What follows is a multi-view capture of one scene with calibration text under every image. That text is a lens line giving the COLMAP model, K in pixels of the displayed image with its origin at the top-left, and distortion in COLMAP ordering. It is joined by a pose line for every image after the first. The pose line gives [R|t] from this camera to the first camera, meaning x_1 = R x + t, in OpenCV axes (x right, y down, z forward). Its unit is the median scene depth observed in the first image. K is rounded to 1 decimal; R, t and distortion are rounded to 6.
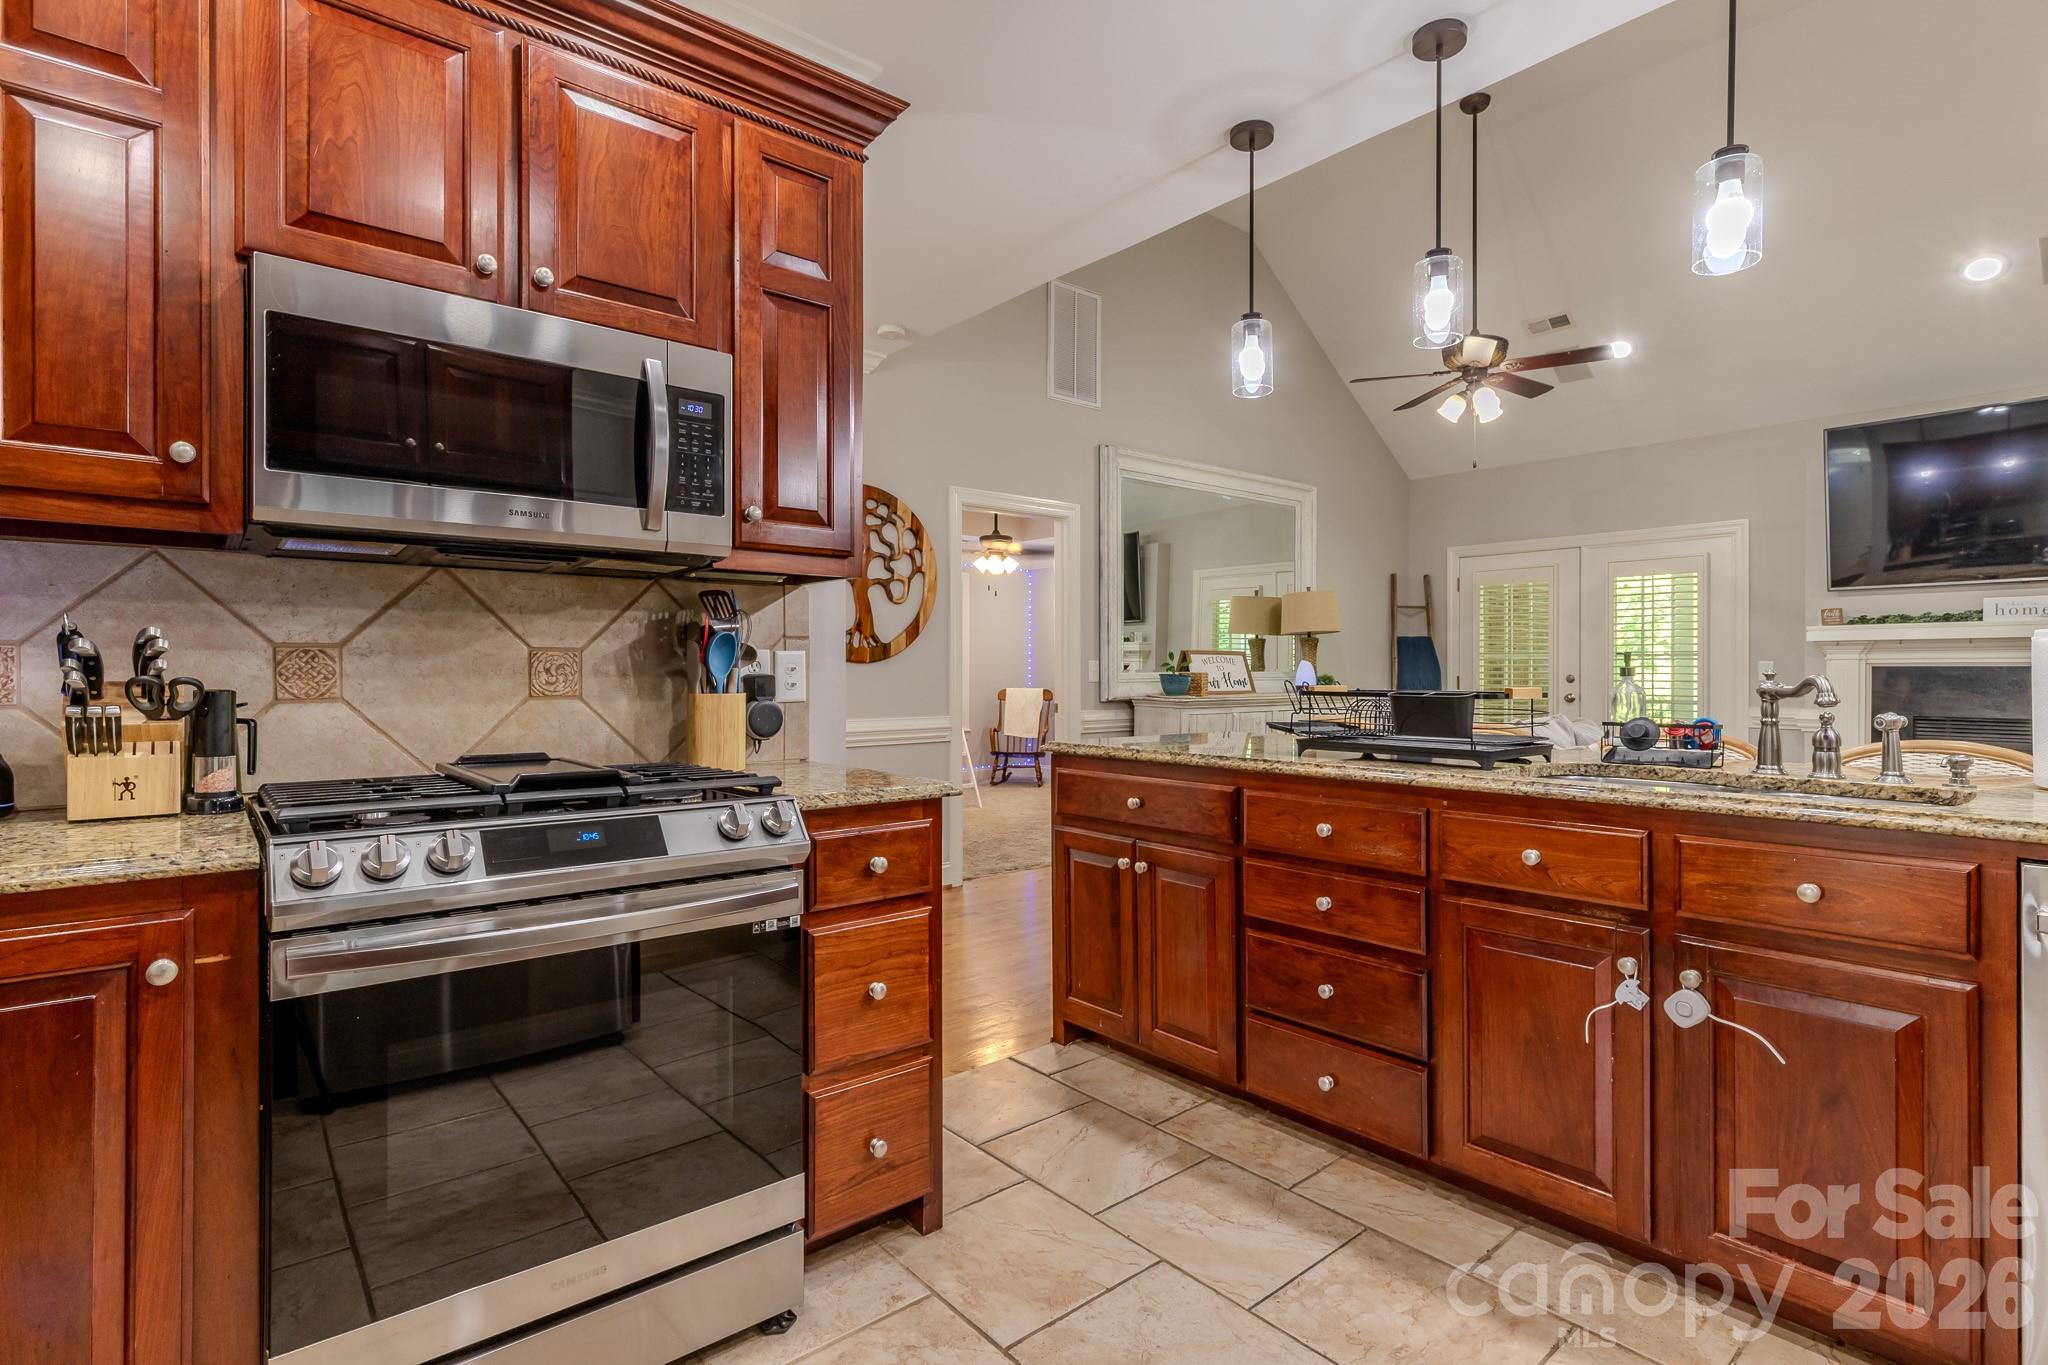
lens RADIAL K [[993.2, 0, 1028.3], [0, 993.2, 673.0], [0, 0, 1]] dist [0.003324, 0.000173]
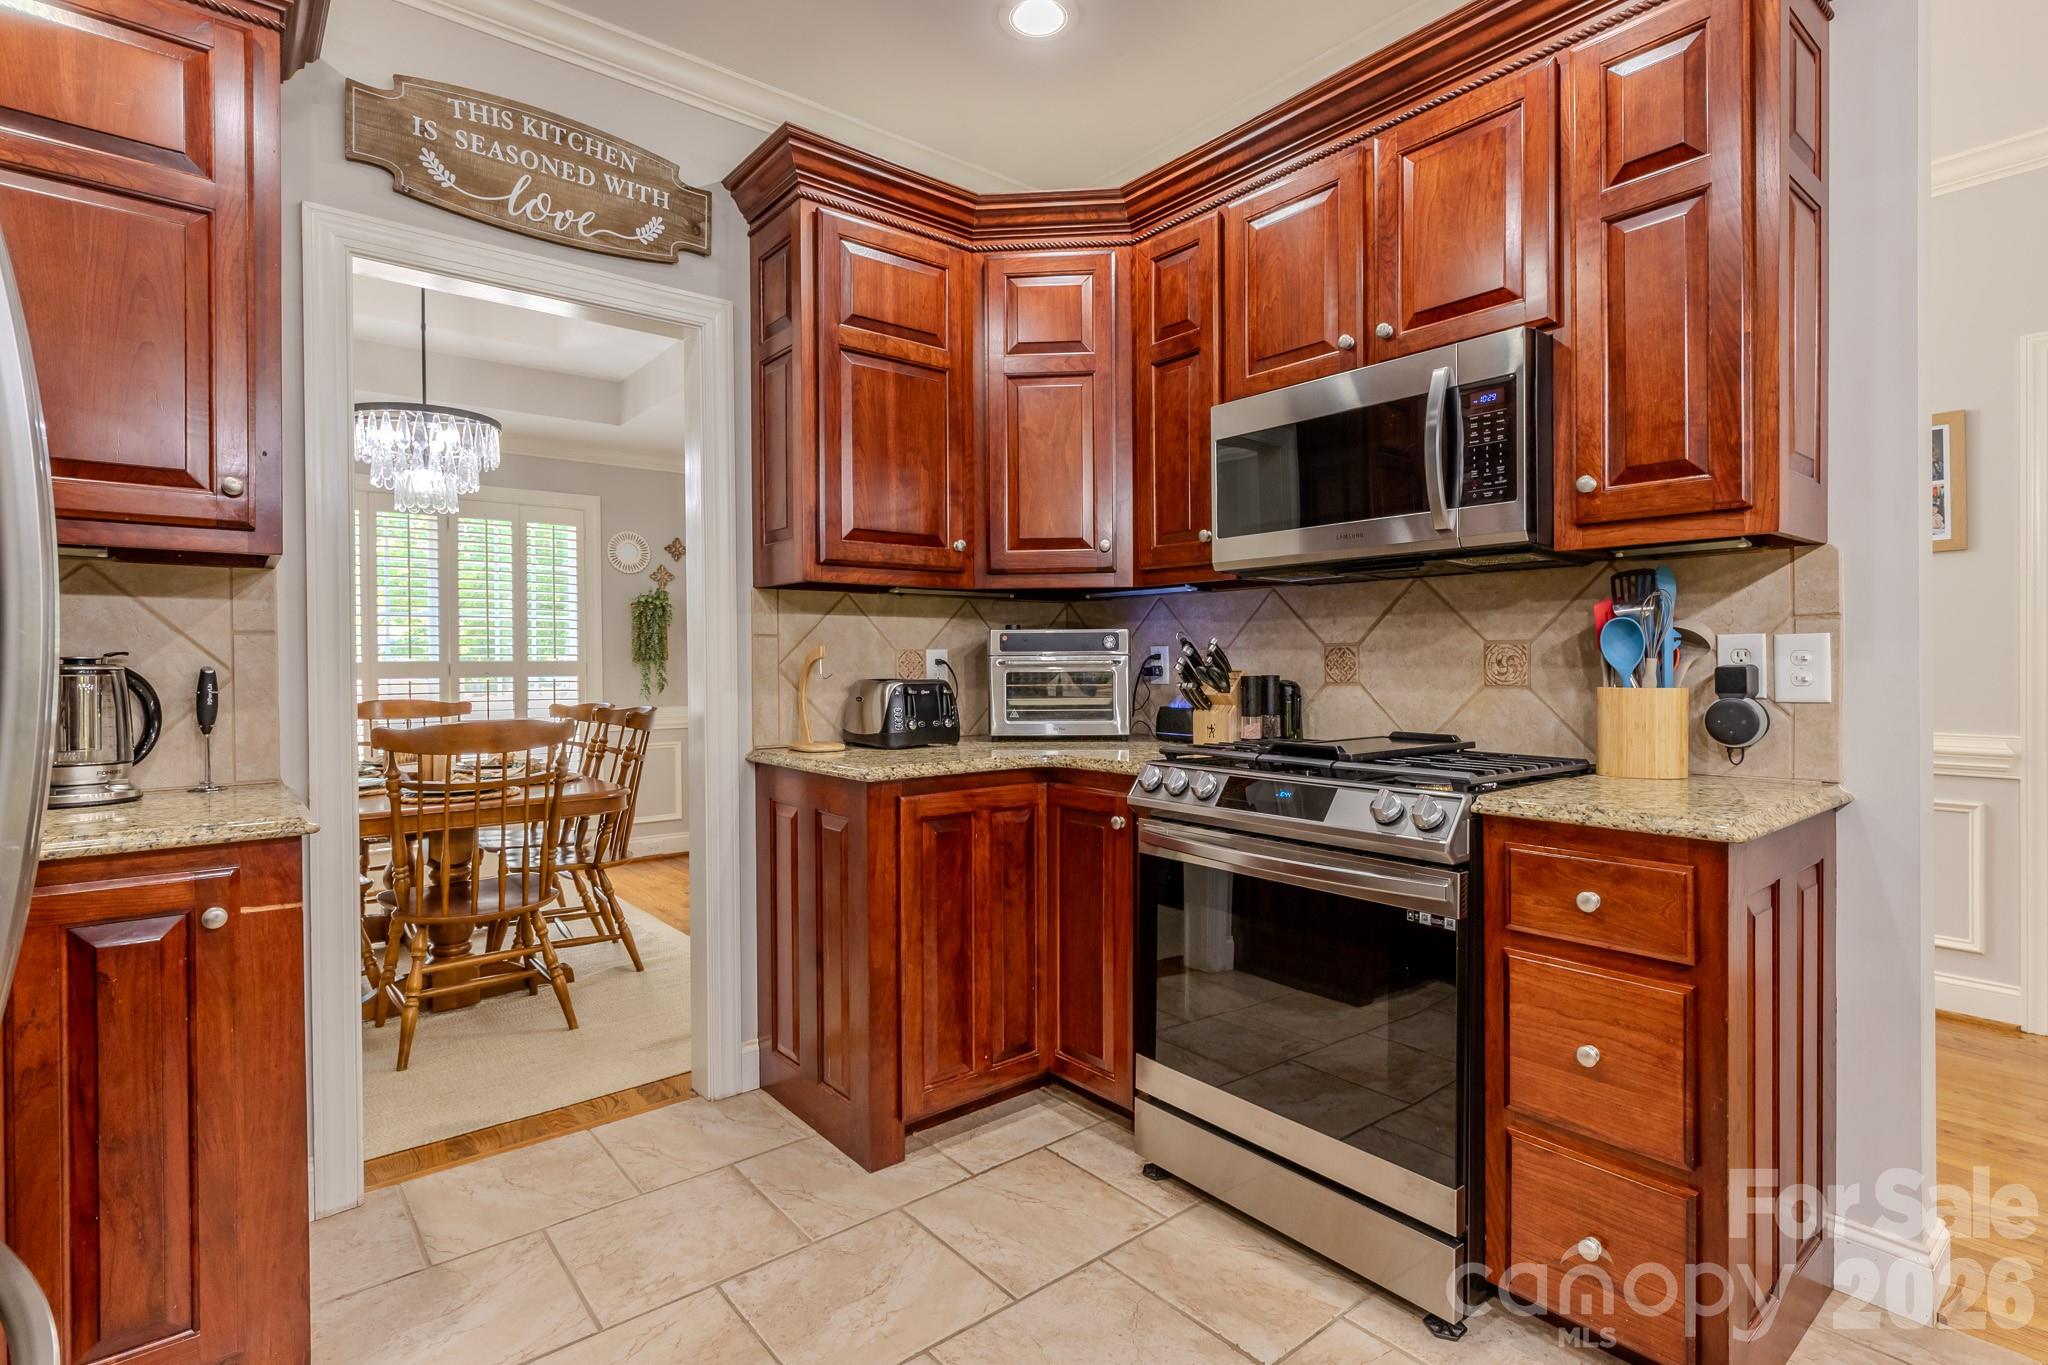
lens RADIAL K [[993.2, 0, 1035.9], [0, 993.2, 671.4], [0, 0, 1]] dist [0.003324, 0.000173]
pose [[-0.005971, 0.008970, -0.999942, 0.639495], [0.004329, 0.999951, 0.008945, -0.004103], [0.999973, -0.004275, -0.006010, 0.534276]]
